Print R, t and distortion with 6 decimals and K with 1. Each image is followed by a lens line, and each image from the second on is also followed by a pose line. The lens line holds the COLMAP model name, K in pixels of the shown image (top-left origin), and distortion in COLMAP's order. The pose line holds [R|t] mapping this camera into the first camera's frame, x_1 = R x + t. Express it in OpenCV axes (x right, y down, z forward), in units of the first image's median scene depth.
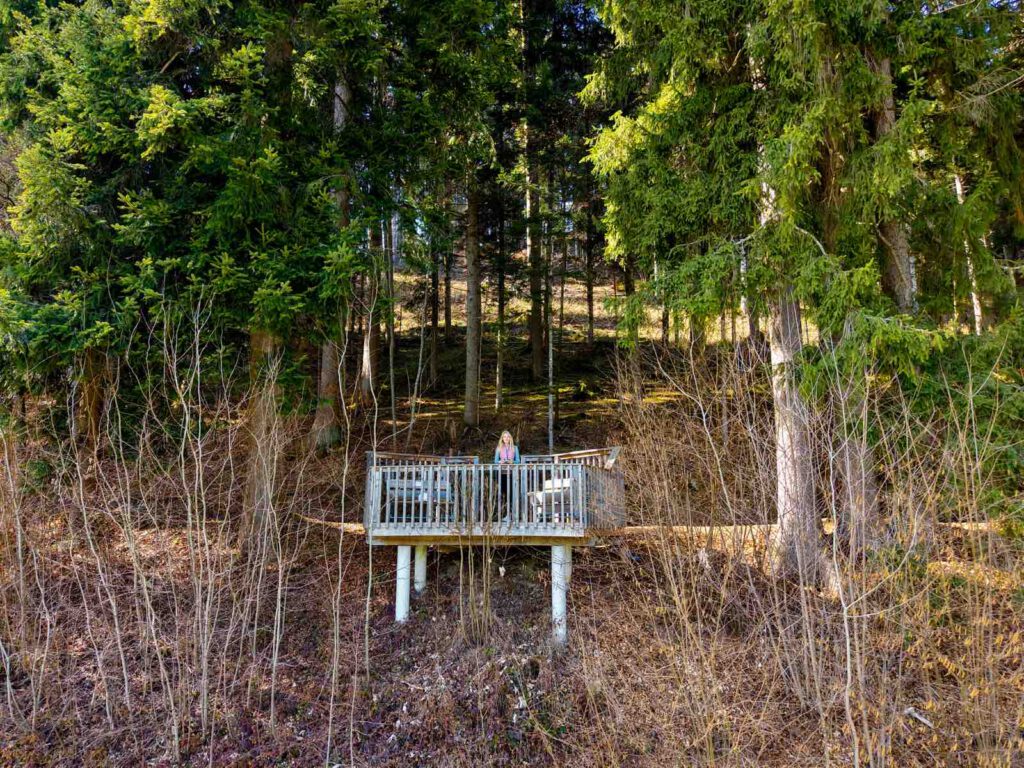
lens RADIAL K [[718.4, 0, 512.0], [0, 718.4, 384.0], [0, 0, 1]] dist [-0.001105, -0.000345]
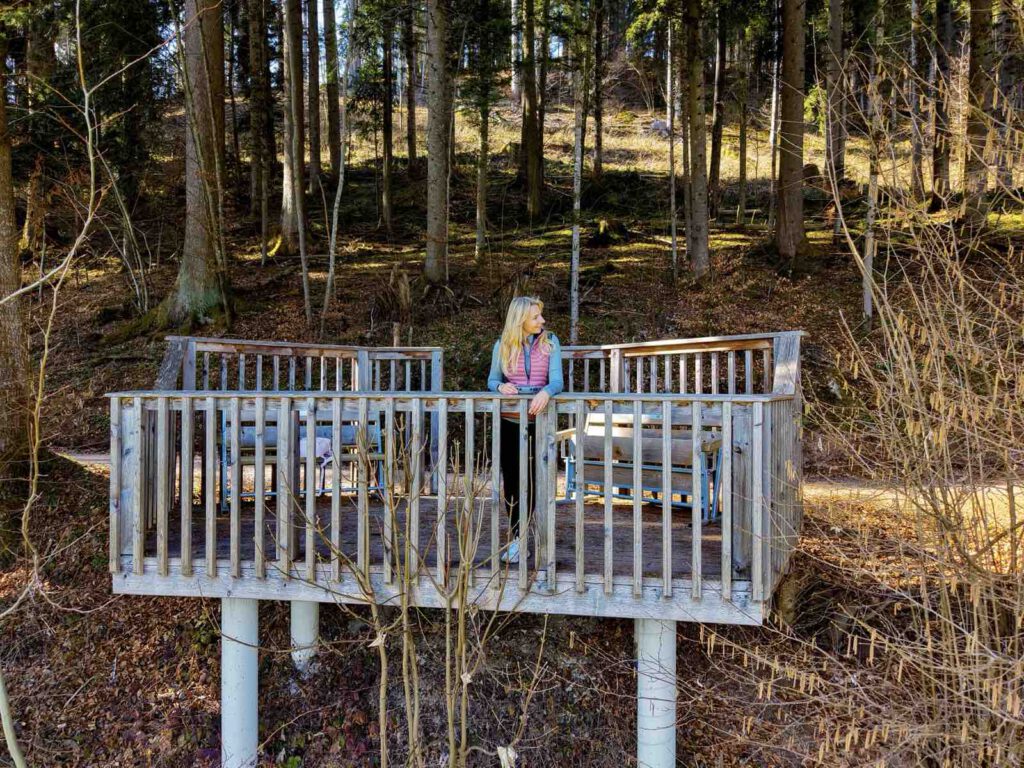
lens RADIAL K [[718.4, 0, 512.0], [0, 718.4, 384.0], [0, 0, 1]] dist [-0.001105, -0.000345]
pose [[0.999500, 0.001965, 0.031564, -0.019973], [-0.007955, 0.981598, 0.190793, 0.047096], [-0.030608, -0.190948, 0.981123, 0.678708]]
